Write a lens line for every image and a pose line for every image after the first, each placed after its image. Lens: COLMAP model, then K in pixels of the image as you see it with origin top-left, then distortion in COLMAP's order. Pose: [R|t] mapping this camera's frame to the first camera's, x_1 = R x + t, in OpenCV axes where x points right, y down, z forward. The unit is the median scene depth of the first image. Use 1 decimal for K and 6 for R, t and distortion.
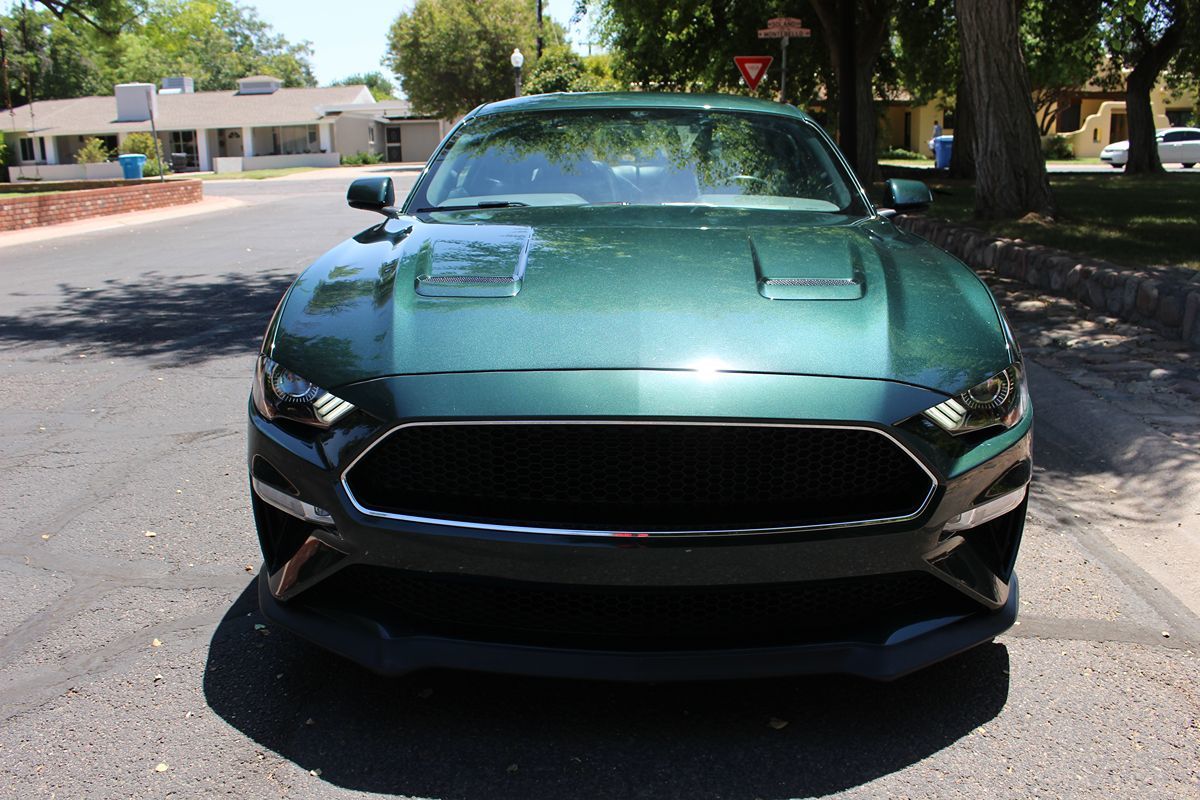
lens RADIAL K [[1082.0, 0, 604.9], [0, 1082.0, 438.6], [0, 0, 1]] dist [-0.137632, 0.097687]
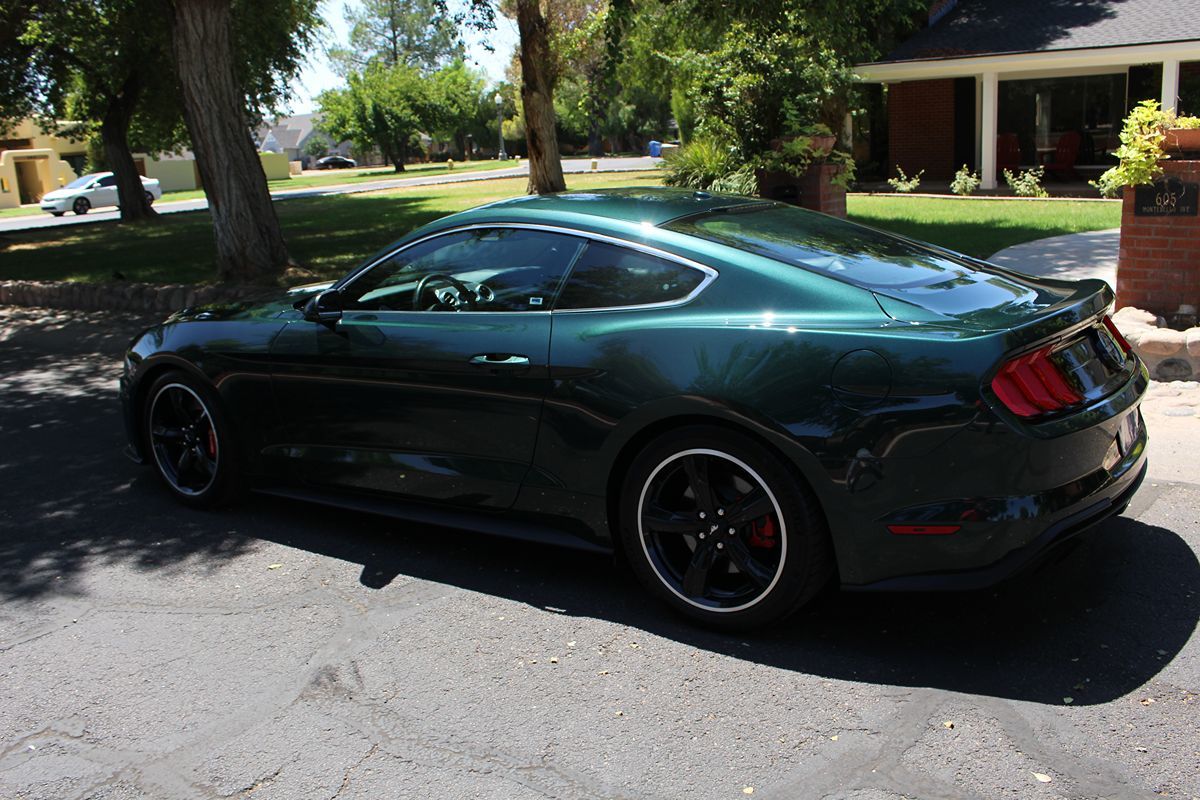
lens RADIAL K [[1082.0, 0, 604.9], [0, 1082.0, 438.6], [0, 0, 1]] dist [-0.137632, 0.097687]
pose [[0.533168, -0.234543, 0.812848, -0.329629], [0.264541, 0.958842, 0.103150, -0.074955], [-0.803586, 0.160035, 0.573270, 0.163773]]
